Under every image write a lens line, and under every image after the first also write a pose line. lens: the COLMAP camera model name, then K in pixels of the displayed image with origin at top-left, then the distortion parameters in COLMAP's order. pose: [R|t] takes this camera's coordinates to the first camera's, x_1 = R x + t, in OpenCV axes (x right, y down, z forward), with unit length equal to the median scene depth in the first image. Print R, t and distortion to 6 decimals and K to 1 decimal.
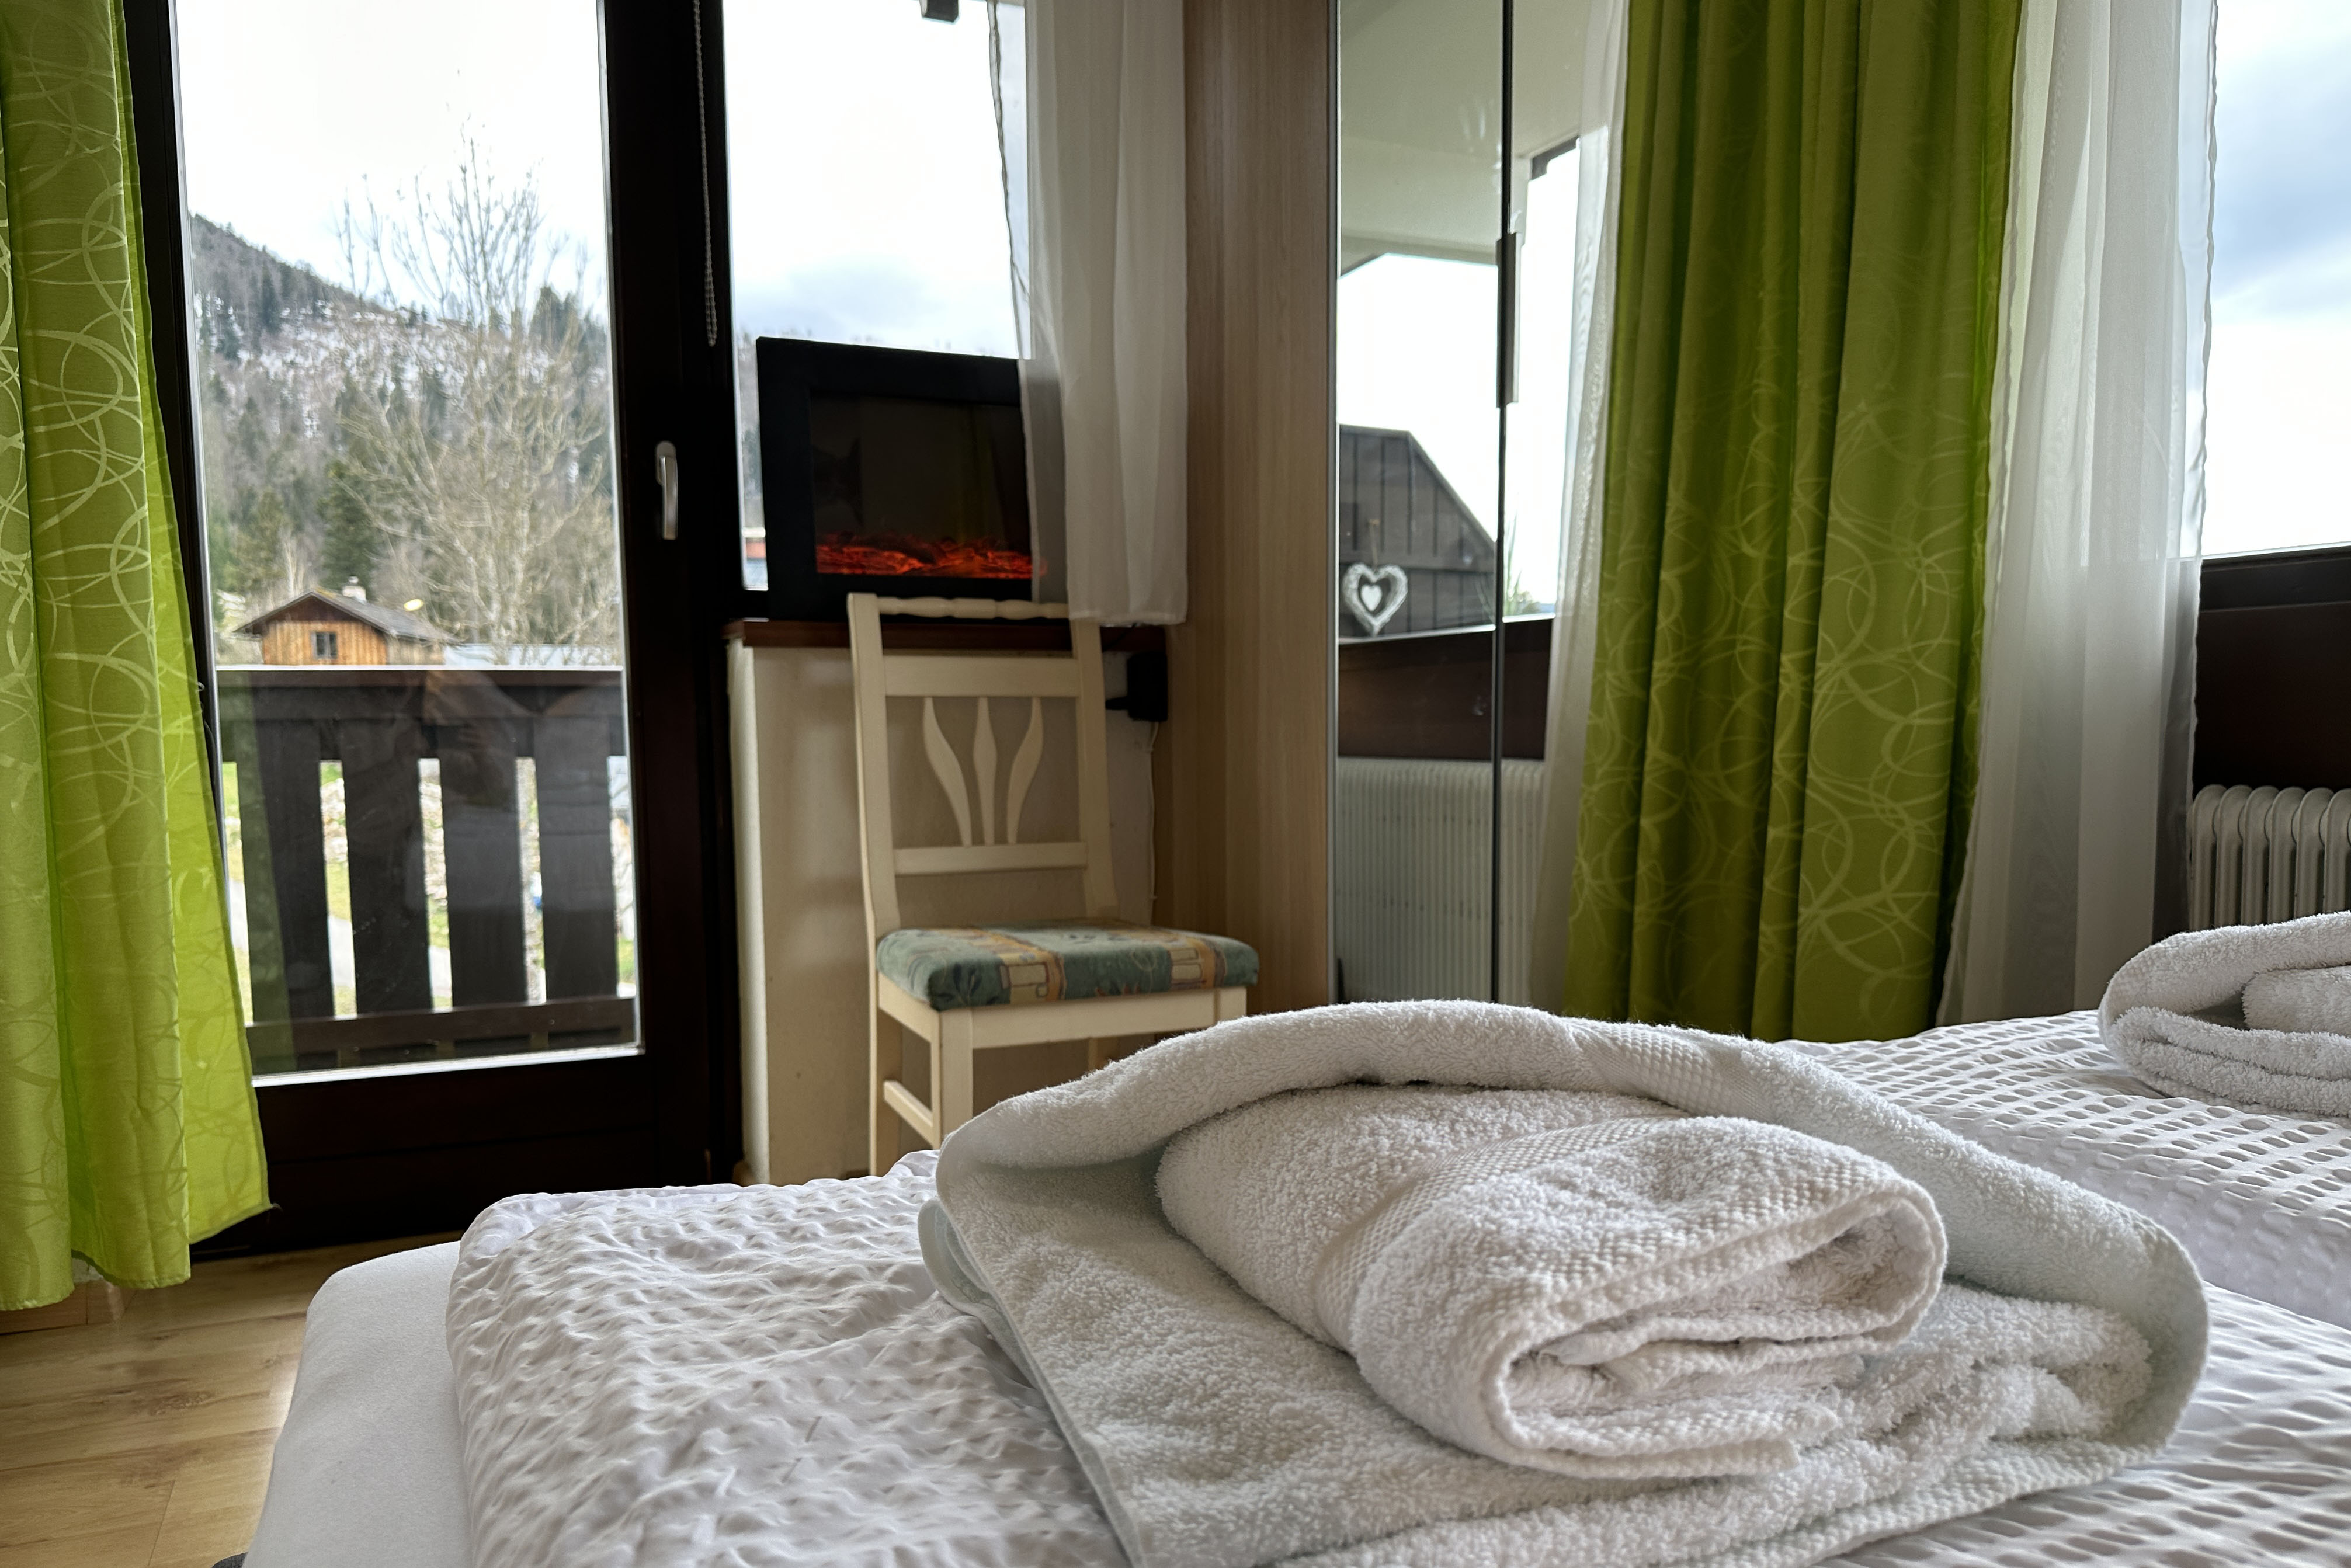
lens RADIAL K [[1710.6, 0, 1175.5], [0, 1710.6, 784.0], [0, 0, 1]] dist [0.214290, -0.327983]
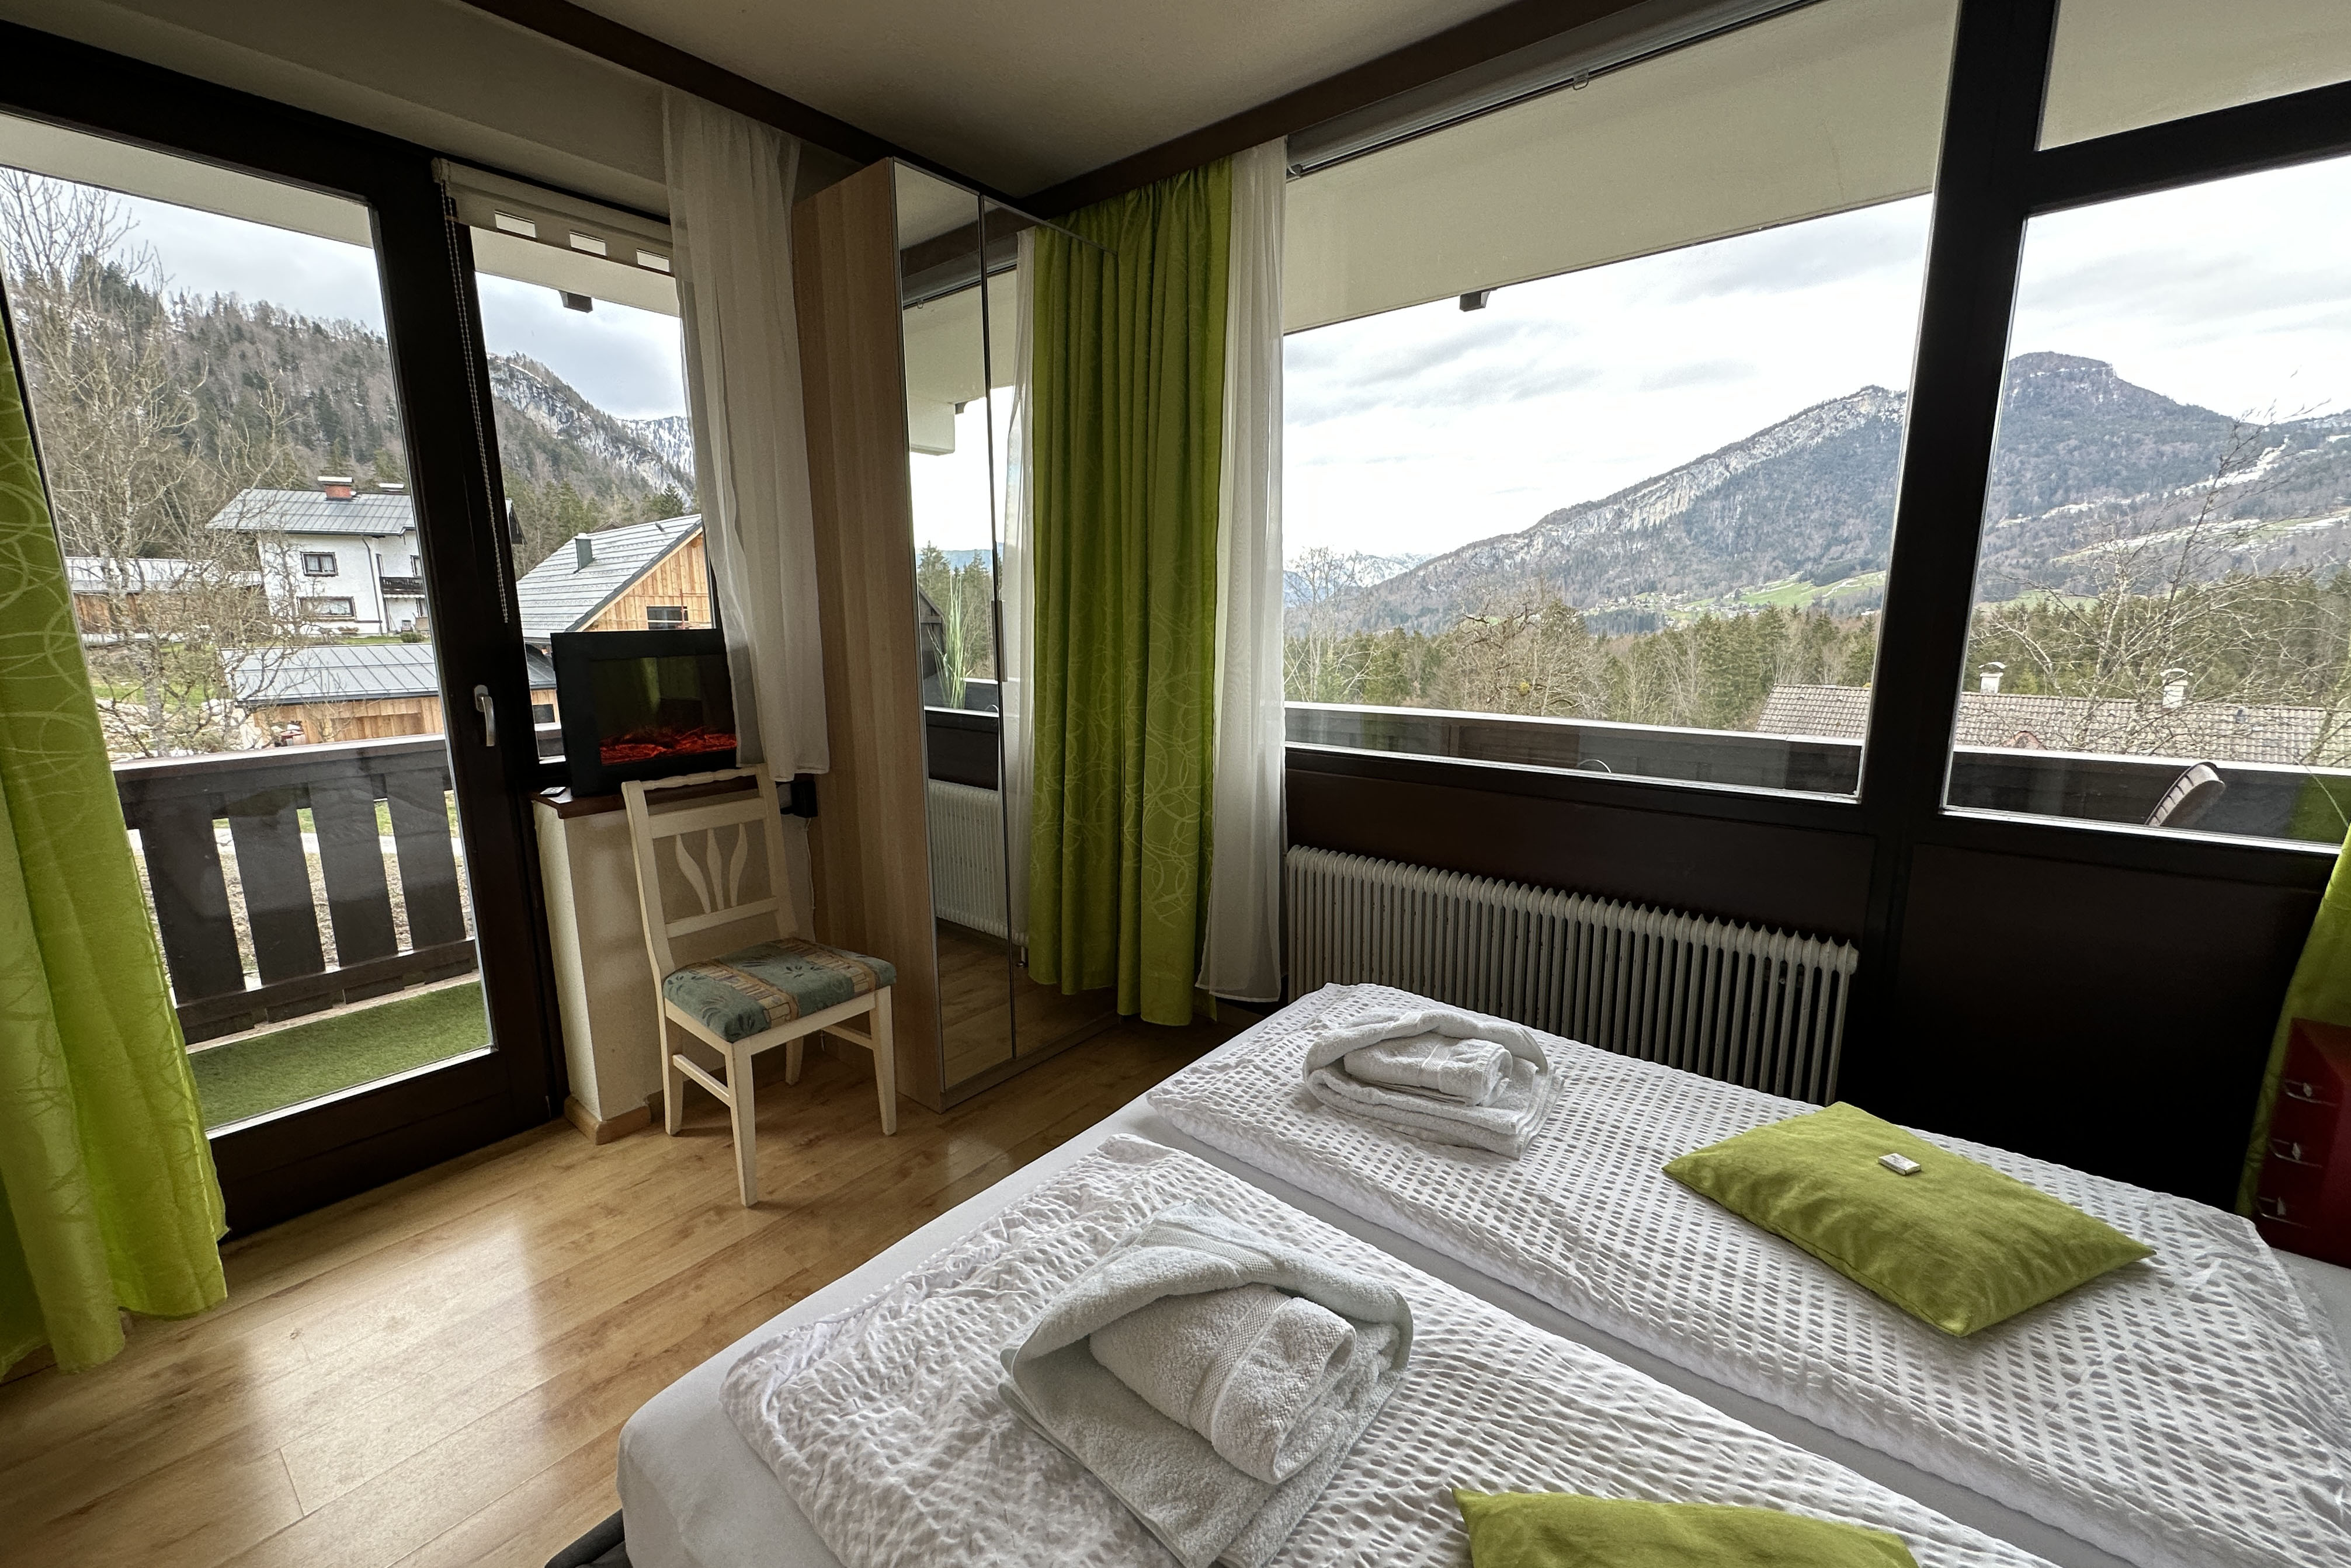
lens RADIAL K [[932.3, 0, 1175.5], [0, 932.3, 784.0], [0, 0, 1]] dist [0.001659, 0.000549]
pose [[0.897168, -0.075306, 0.435223, -0.101252], [0.038903, 0.995002, 0.091969, -0.171825], [-0.439974, -0.065580, 0.895613, -0.065264]]
